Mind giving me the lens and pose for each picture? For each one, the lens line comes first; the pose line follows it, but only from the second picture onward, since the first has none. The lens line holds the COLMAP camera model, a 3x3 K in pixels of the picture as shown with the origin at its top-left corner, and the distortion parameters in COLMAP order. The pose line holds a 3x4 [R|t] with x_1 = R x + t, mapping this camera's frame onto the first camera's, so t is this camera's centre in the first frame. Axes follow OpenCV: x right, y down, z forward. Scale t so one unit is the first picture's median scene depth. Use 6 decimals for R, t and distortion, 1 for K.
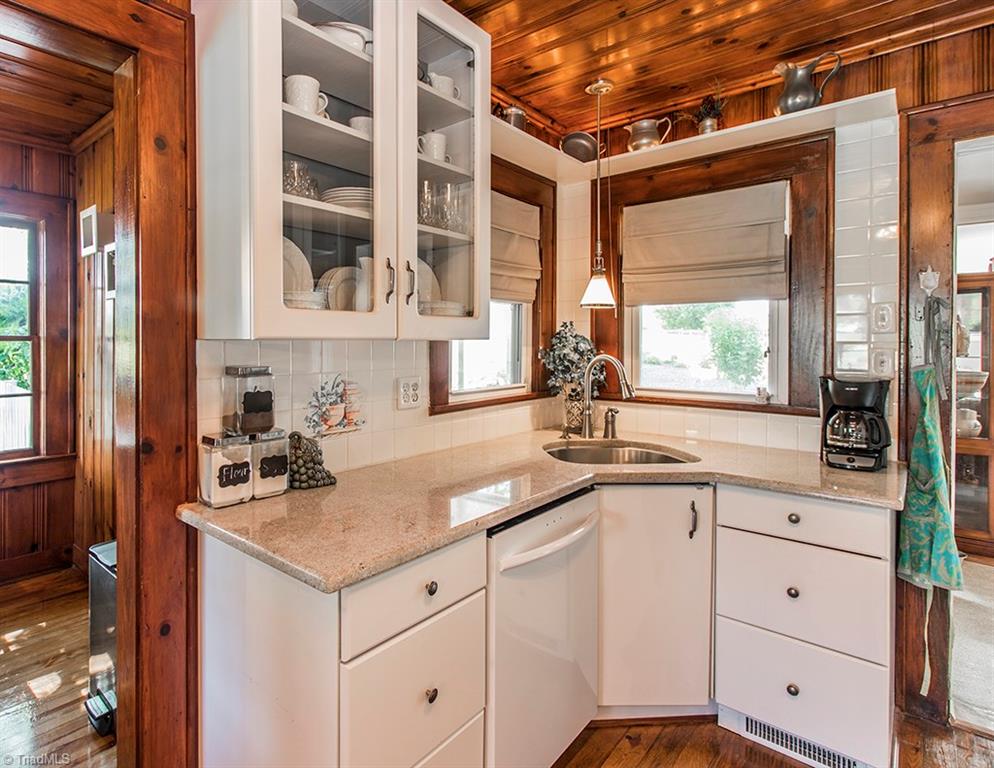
lens RADIAL K [[540.0, 0, 466.1], [0, 540.0, 345.4], [0, 0, 1]] dist [0.000232, -0.000170]
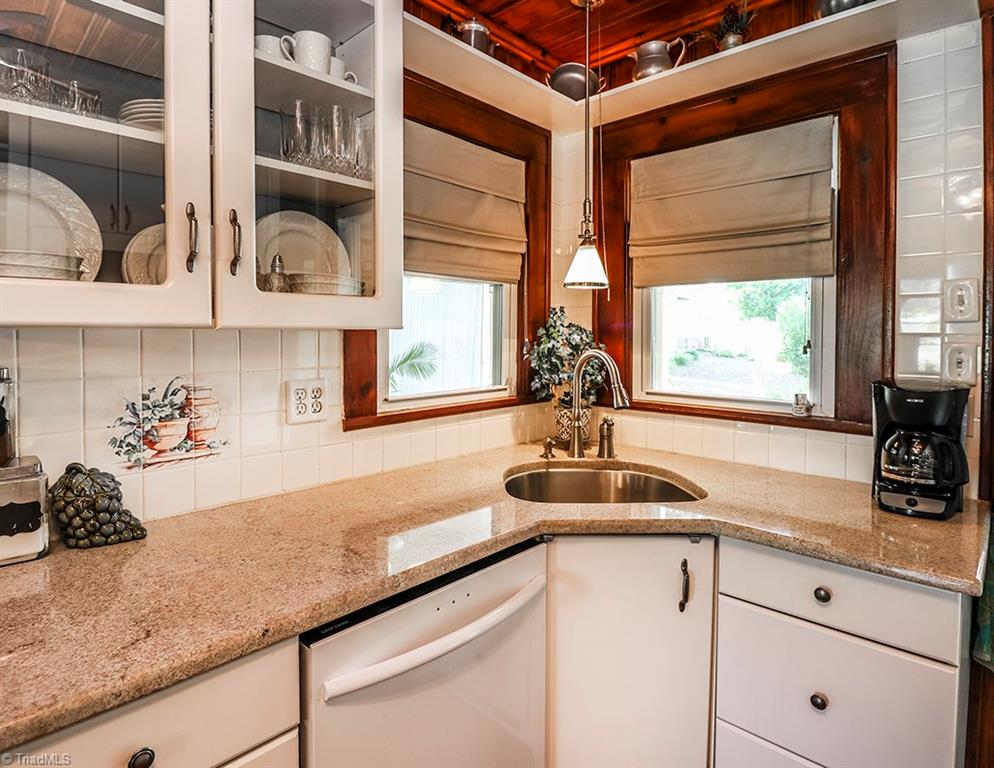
lens RADIAL K [[551.6, 0, 530.0], [0, 551.6, 342.5], [0, 0, 1]] dist [0.000564, -0.016399]
pose [[0.999792, 0.003462, -0.020105, 0.191113], [-0.003253, 0.999940, 0.010418, -0.000562], [0.020140, -0.010350, 0.999744, 0.232031]]
